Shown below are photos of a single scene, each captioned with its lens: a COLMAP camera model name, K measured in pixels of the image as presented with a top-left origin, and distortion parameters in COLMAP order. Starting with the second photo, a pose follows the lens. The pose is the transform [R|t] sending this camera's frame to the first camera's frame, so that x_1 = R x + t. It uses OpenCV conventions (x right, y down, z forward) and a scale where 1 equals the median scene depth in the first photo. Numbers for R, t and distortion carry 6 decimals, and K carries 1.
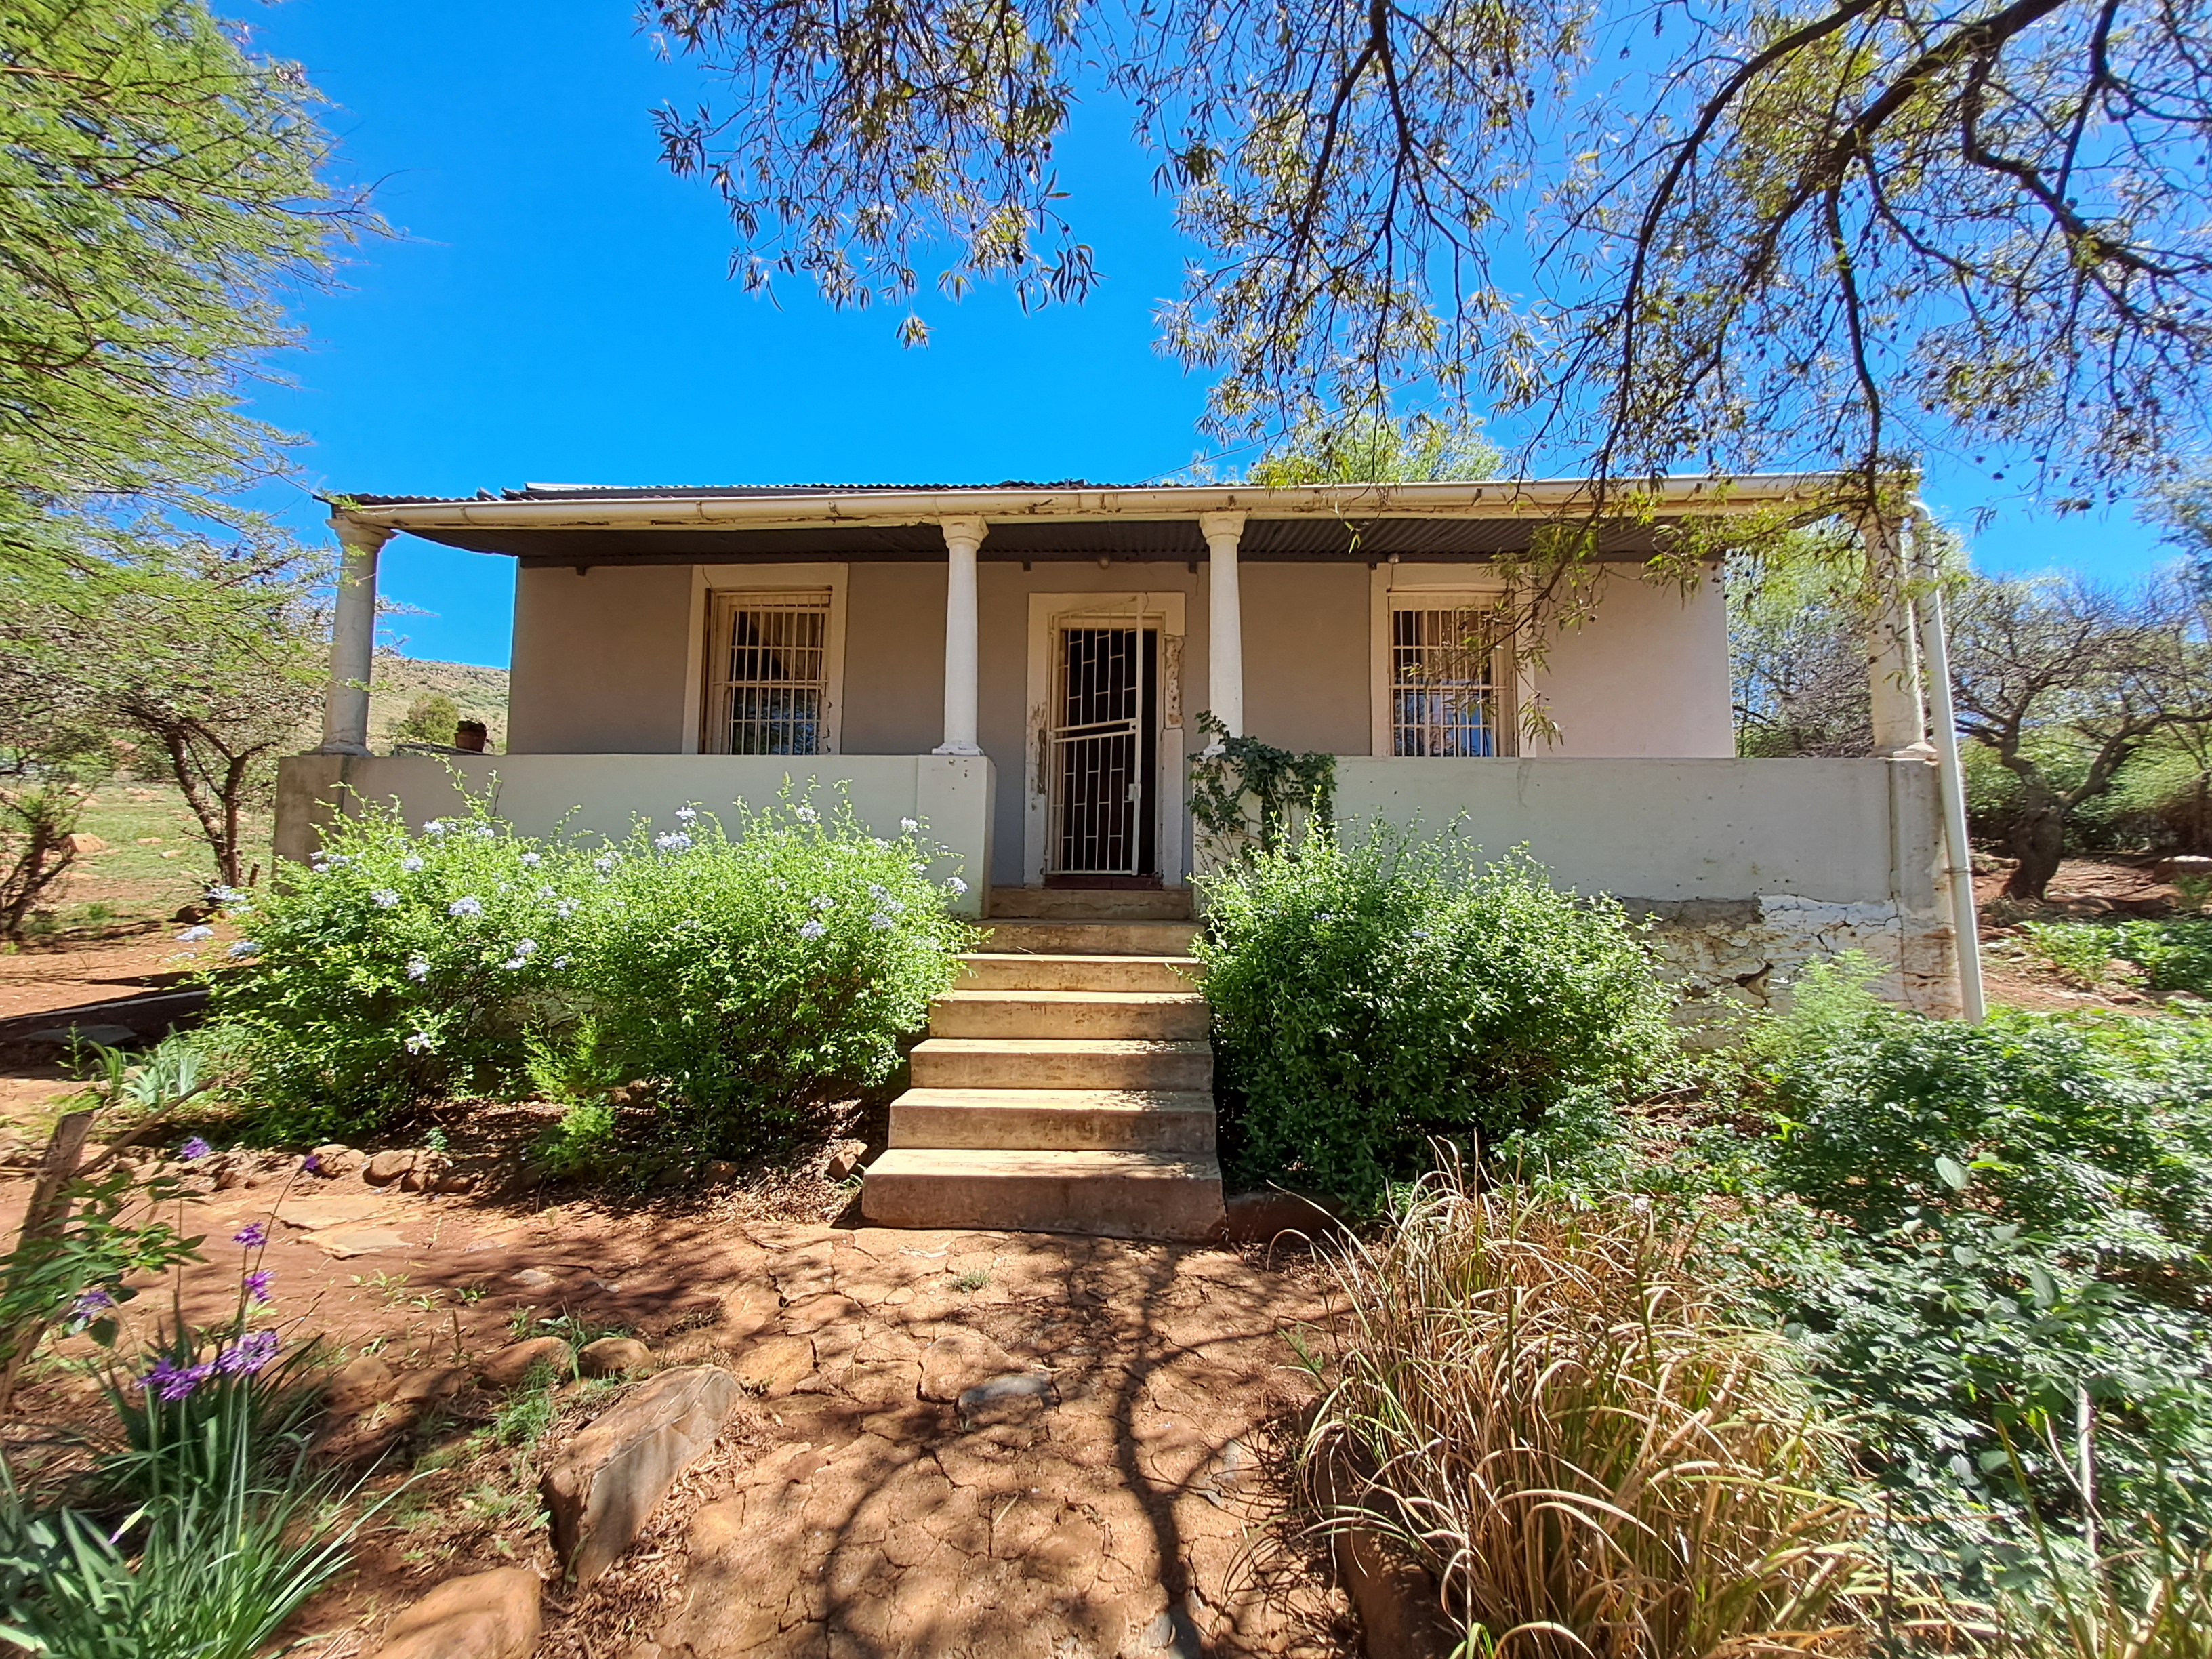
lens RADIAL K [[880.5, 0, 1100.6], [0, 880.5, 833.9], [0, 0, 1]] dist [-0.004194, 0.001749]
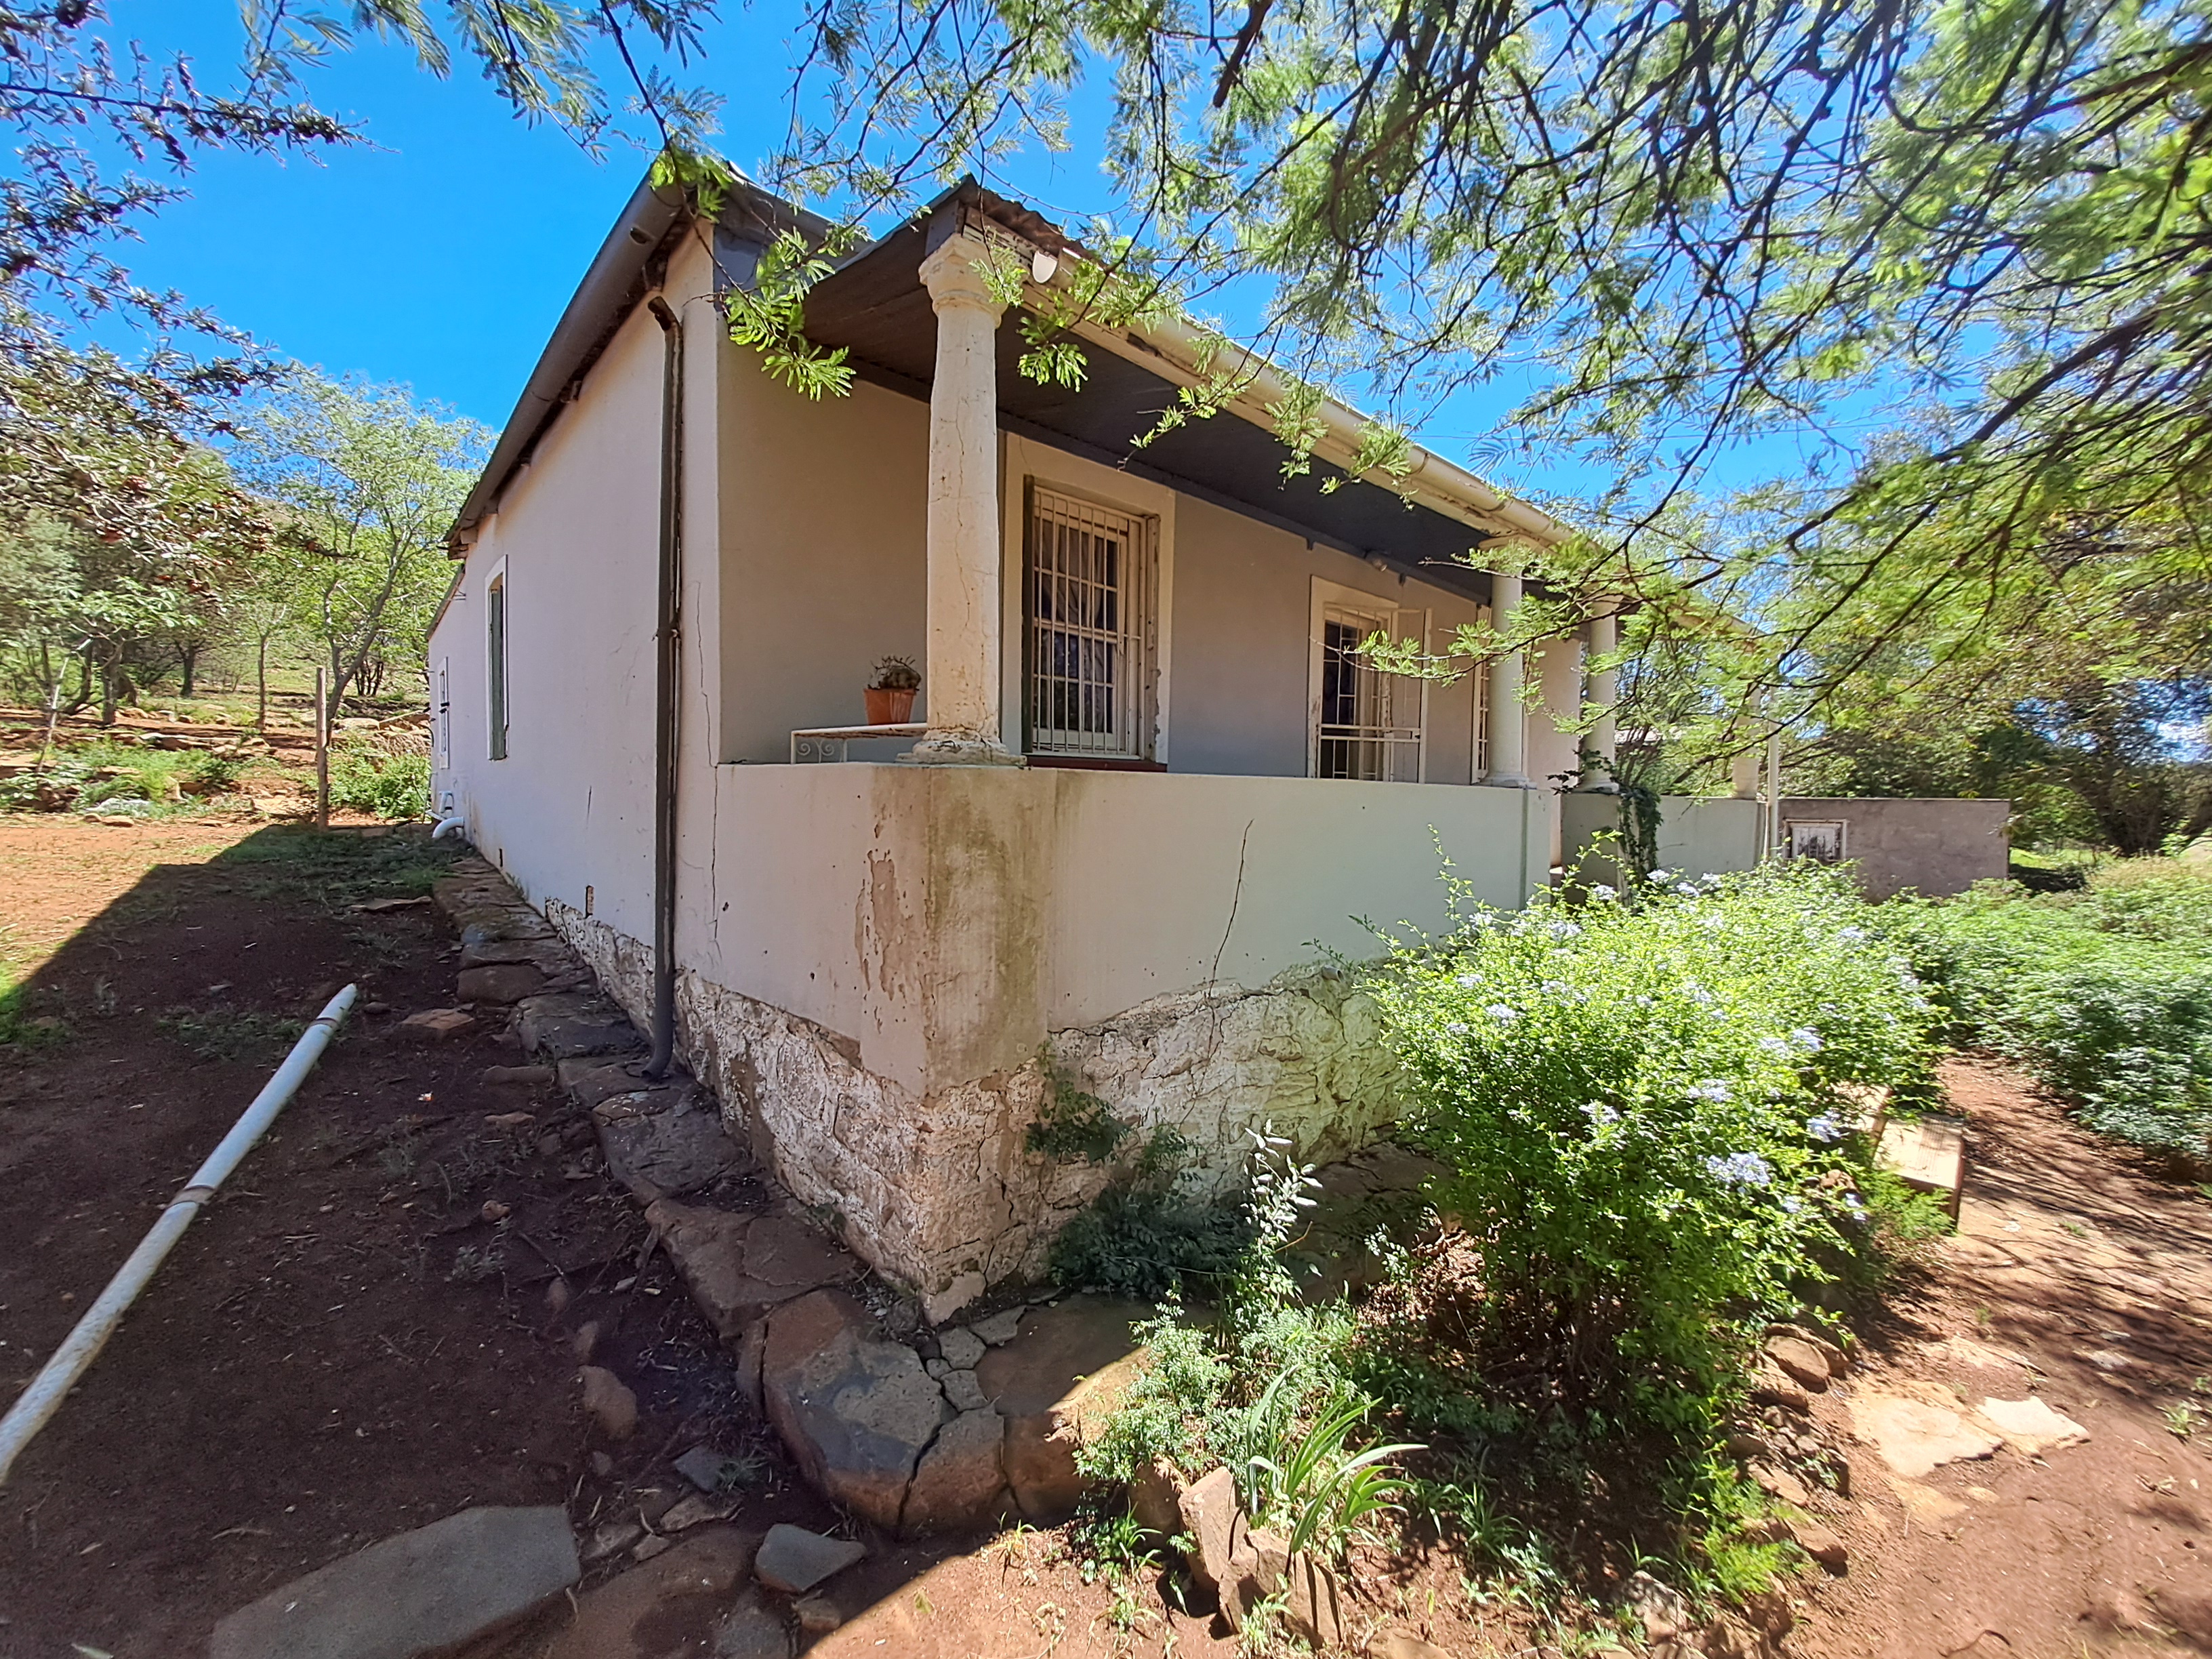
lens RADIAL K [[880.5, 0, 1100.7], [0, 880.5, 827.1], [0, 0, 1]] dist [-0.004194, 0.001749]
pose [[0.698268, -0.027375, 0.715313, -1.181975], [-0.072997, 0.991336, 0.109197, -0.116907], [-0.712105, -0.128465, 0.690220, 0.603336]]
